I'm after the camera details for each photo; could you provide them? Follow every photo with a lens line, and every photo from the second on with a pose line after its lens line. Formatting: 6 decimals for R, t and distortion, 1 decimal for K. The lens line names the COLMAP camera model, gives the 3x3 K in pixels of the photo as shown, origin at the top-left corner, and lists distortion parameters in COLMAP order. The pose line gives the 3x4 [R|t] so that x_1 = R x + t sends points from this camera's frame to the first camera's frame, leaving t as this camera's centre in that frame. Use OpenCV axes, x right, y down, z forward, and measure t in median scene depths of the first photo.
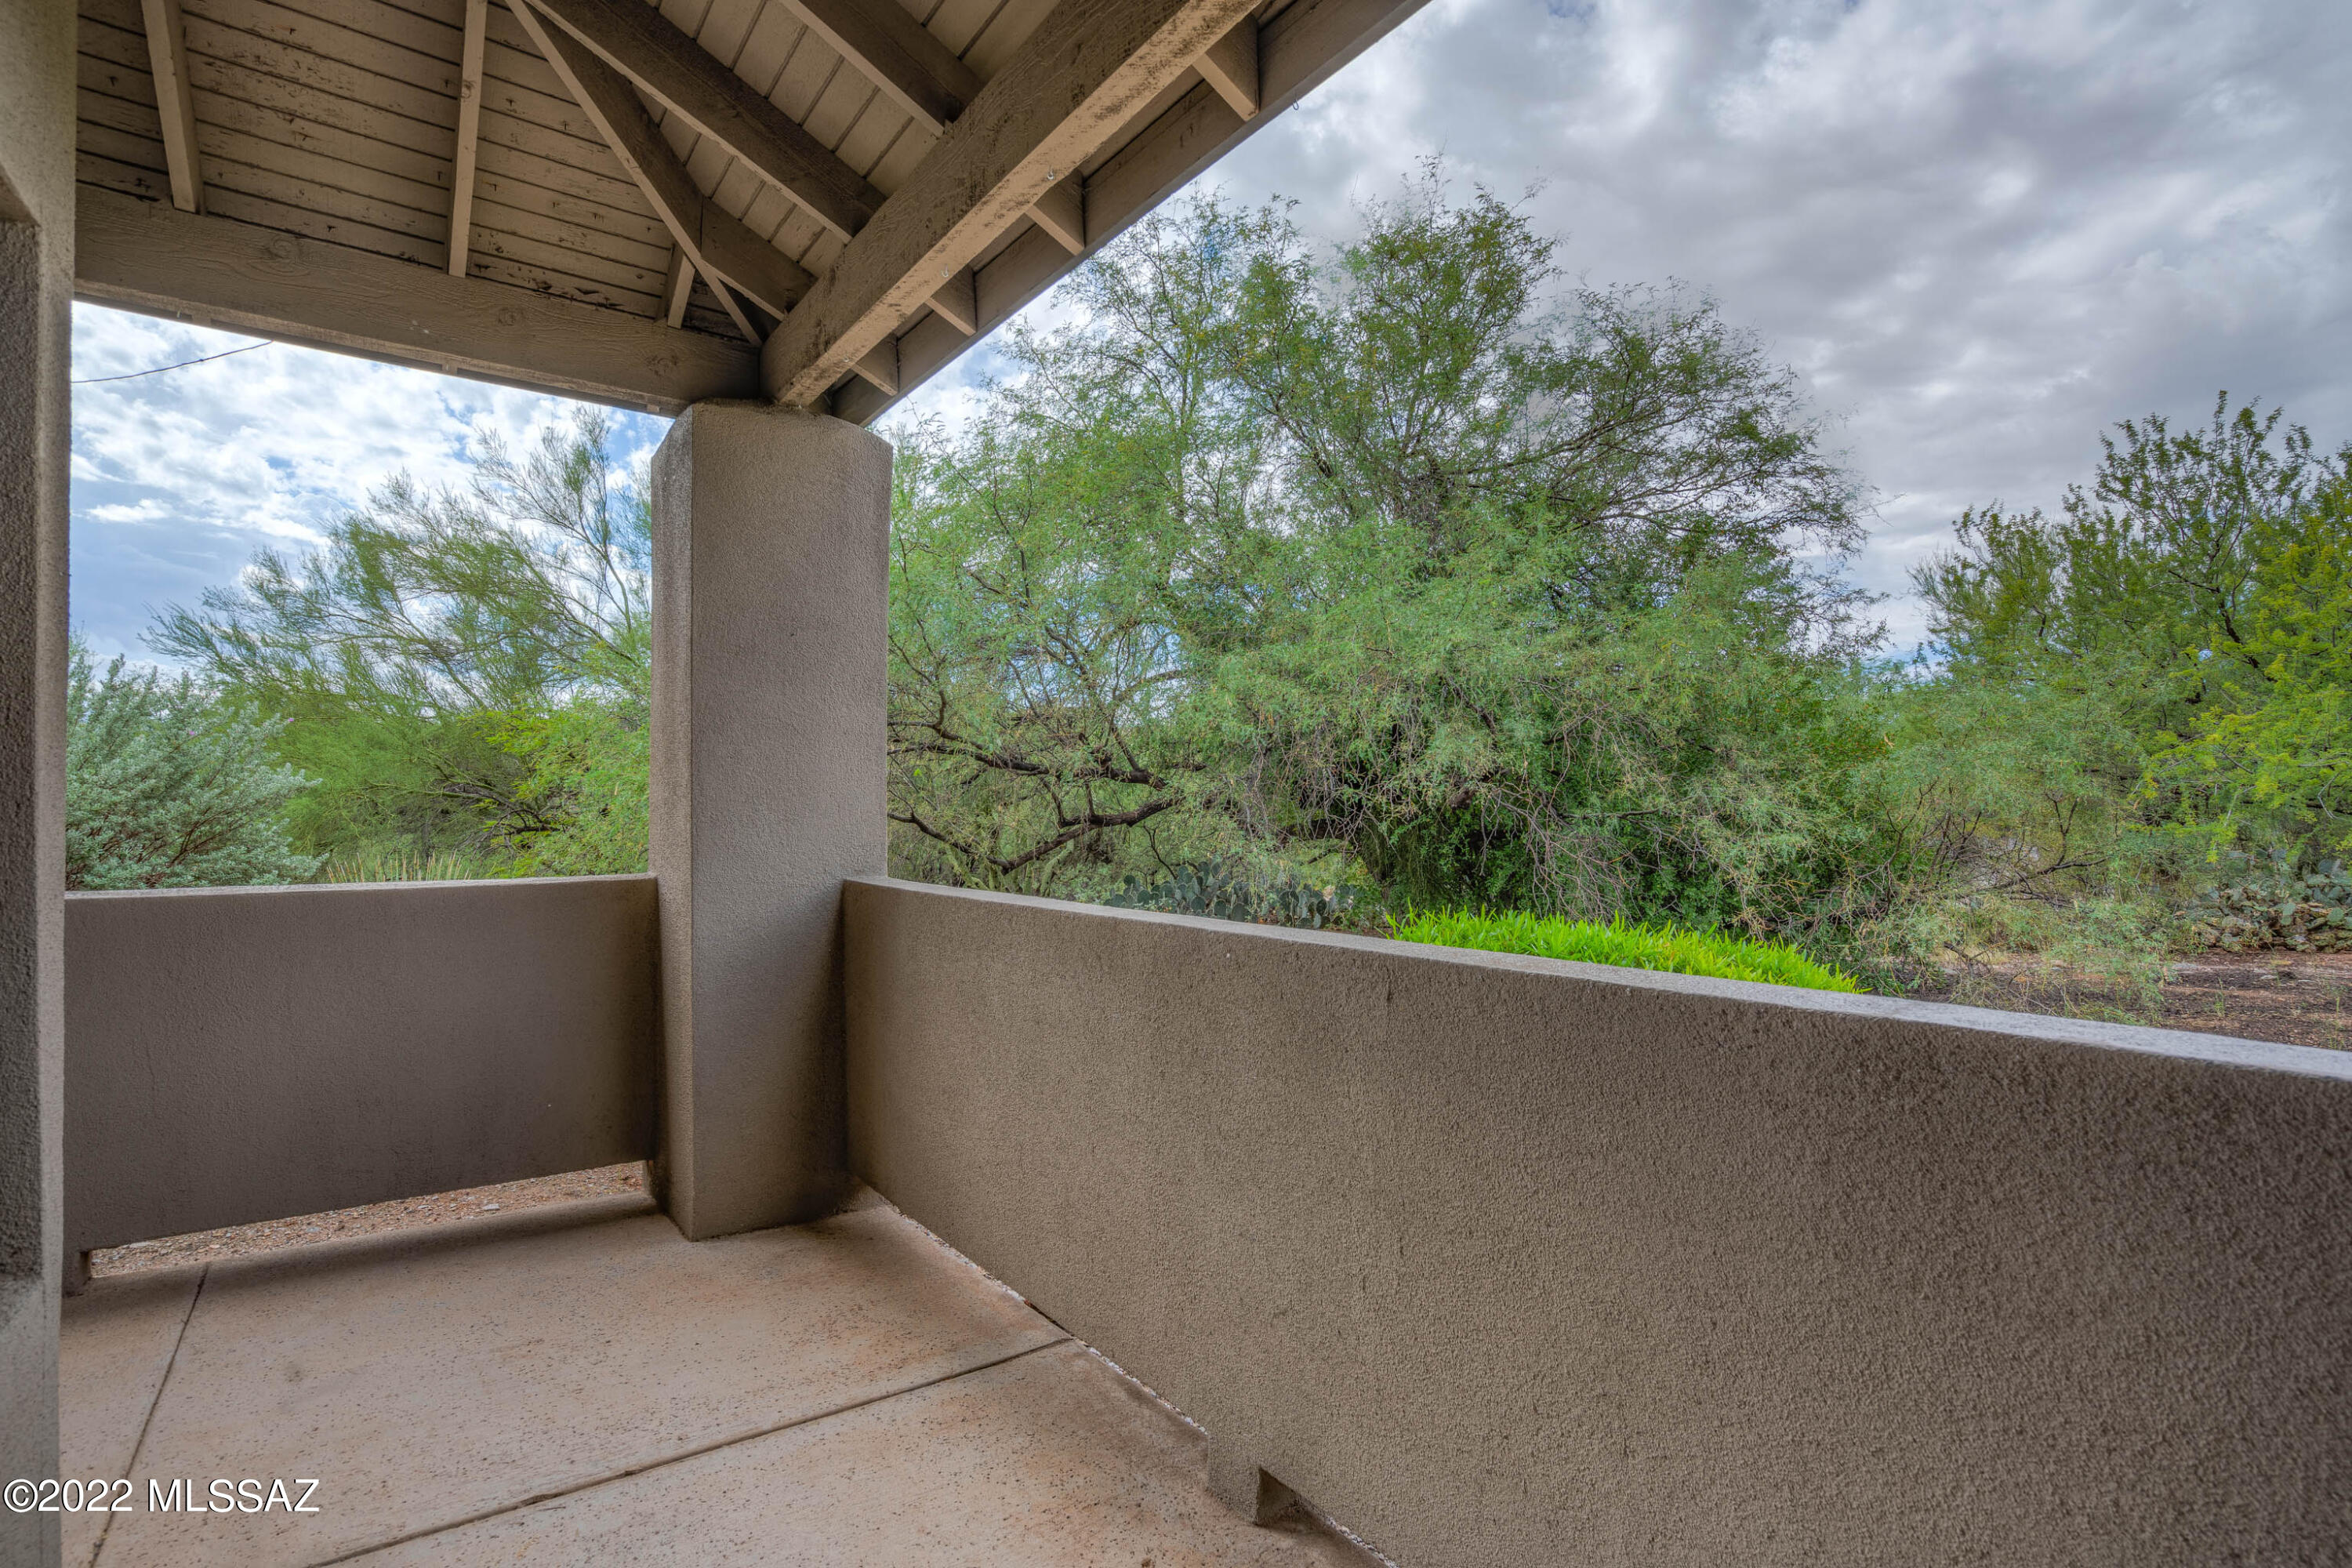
lens RADIAL K [[1100.9, 0, 1176.0], [0, 1100.9, 784.0], [0, 0, 1]] dist [-0.056671, 0.019798]
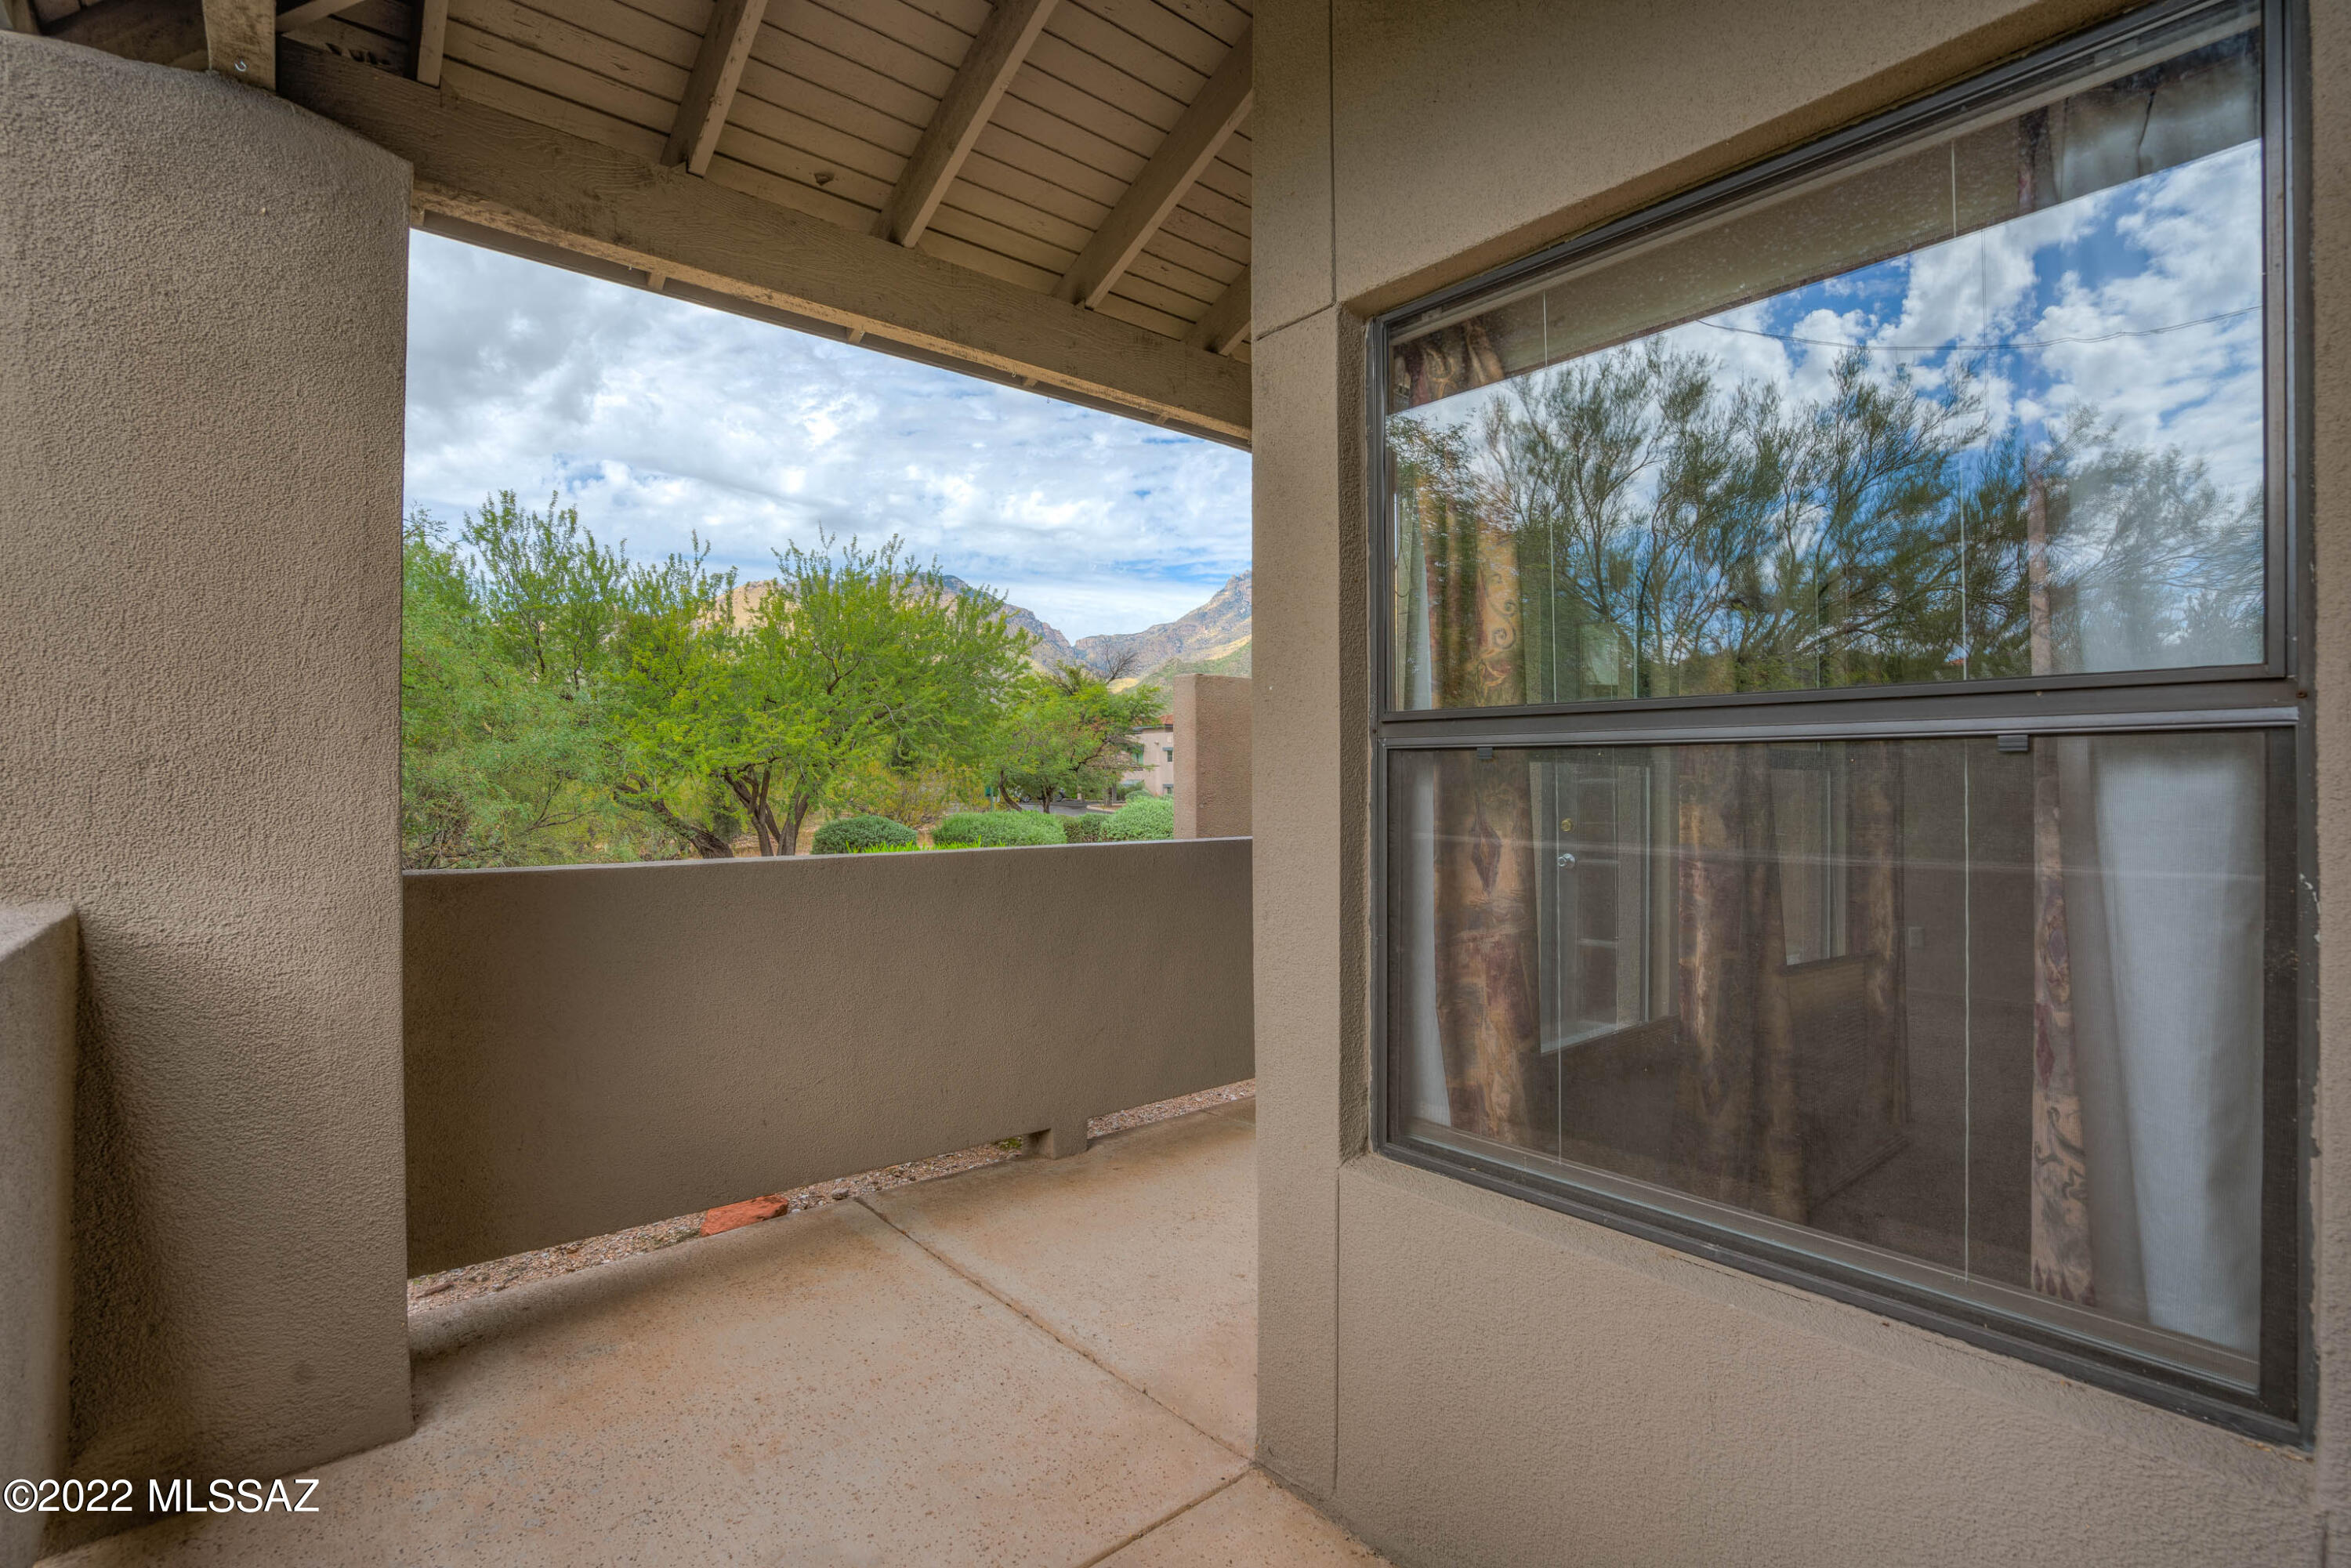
lens RADIAL K [[1100.4, 0, 1175.5], [0, 1100.4, 784.0], [0, 0, 1]] dist [-0.056671, 0.019798]
pose [[-0.071536, 0.008919, 0.997398, -1.388505], [-0.006600, 0.999934, -0.009415, 0.048256], [-0.997416, -0.007256, -0.071472, 0.739473]]
